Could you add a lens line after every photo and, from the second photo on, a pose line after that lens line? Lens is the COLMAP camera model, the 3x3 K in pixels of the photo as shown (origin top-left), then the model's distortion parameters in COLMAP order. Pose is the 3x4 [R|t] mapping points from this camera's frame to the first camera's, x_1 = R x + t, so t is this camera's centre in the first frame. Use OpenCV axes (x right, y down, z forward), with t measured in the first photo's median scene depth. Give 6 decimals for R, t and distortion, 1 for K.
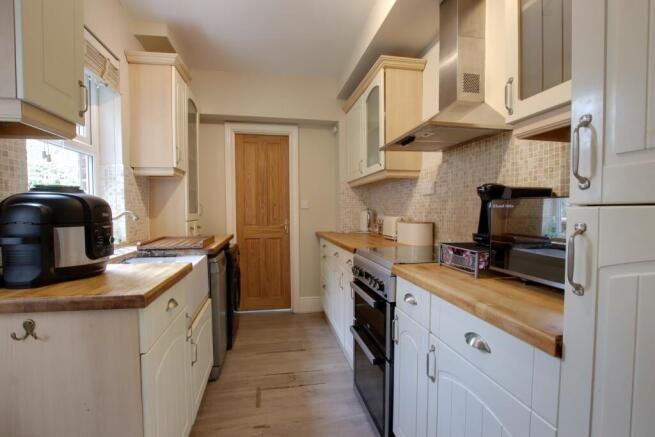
lens RADIAL K [[304.2, 0, 325.6], [0, 304.2, 220.6], [0, 0, 1]] dist [-0.001463, -0.000054]
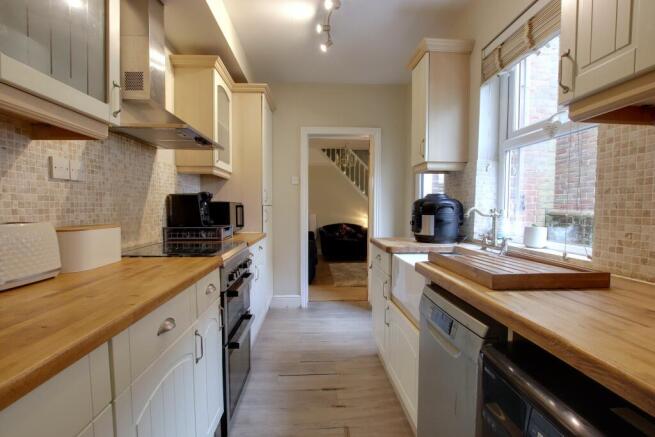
lens RADIAL K [[304.2, 0, 328.2], [0, 304.2, 218.4], [0, 0, 1]] dist [-0.001463, -0.000054]
pose [[-0.990909, -0.002617, 0.134509, -0.269186], [0.007080, 0.997411, 0.071561, -0.057302], [-0.134348, 0.071863, -0.988325, 1.737984]]
